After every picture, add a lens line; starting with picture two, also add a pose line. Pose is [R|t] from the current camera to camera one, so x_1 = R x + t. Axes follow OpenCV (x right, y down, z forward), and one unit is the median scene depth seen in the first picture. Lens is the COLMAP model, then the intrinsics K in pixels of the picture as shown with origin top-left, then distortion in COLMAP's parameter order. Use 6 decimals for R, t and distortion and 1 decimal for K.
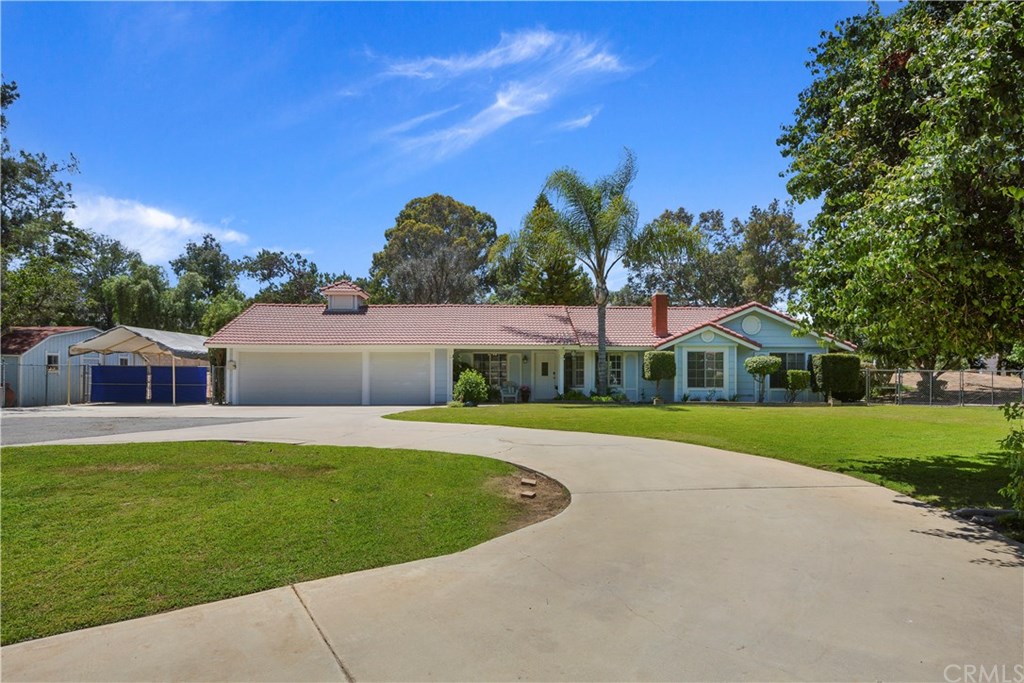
lens RADIAL K [[633.2, 0, 515.5], [0, 633.2, 355.6], [0, 0, 1]] dist [0.069837, 0.000000]
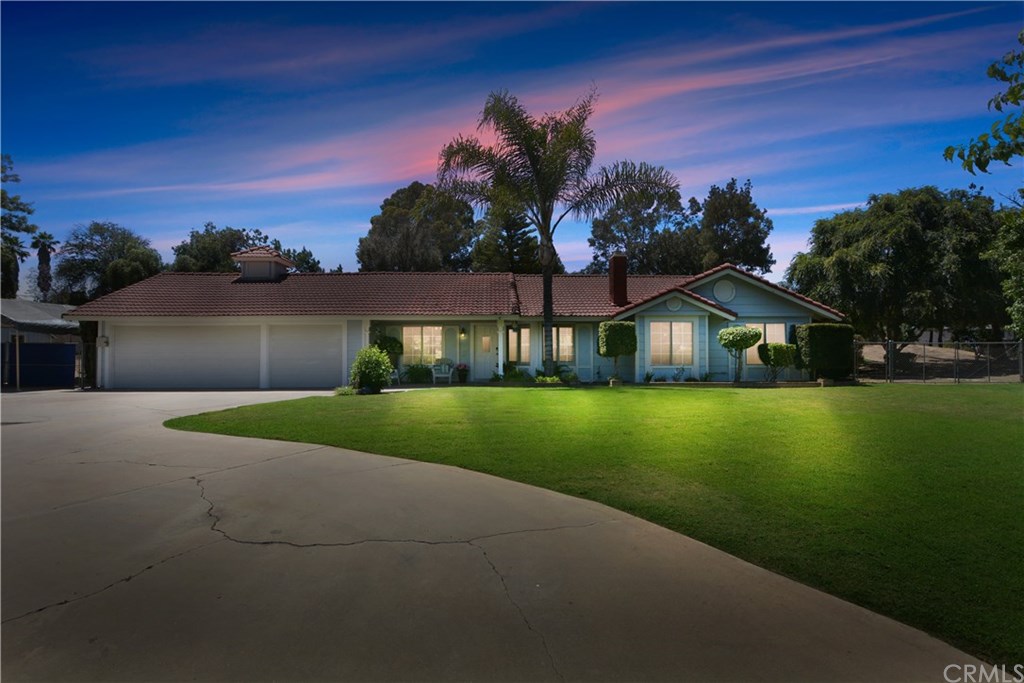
lens RADIAL K [[510.0, 0, 508.4], [0, 510.0, 335.1], [0, 0, 1]] dist [-0.000643, 0.000032]
pose [[0.999945, -0.006283, -0.008398, 0.081899], [0.006315, 0.999973, 0.003727, 0.006656], [0.008374, -0.003780, 0.999958, 0.301687]]
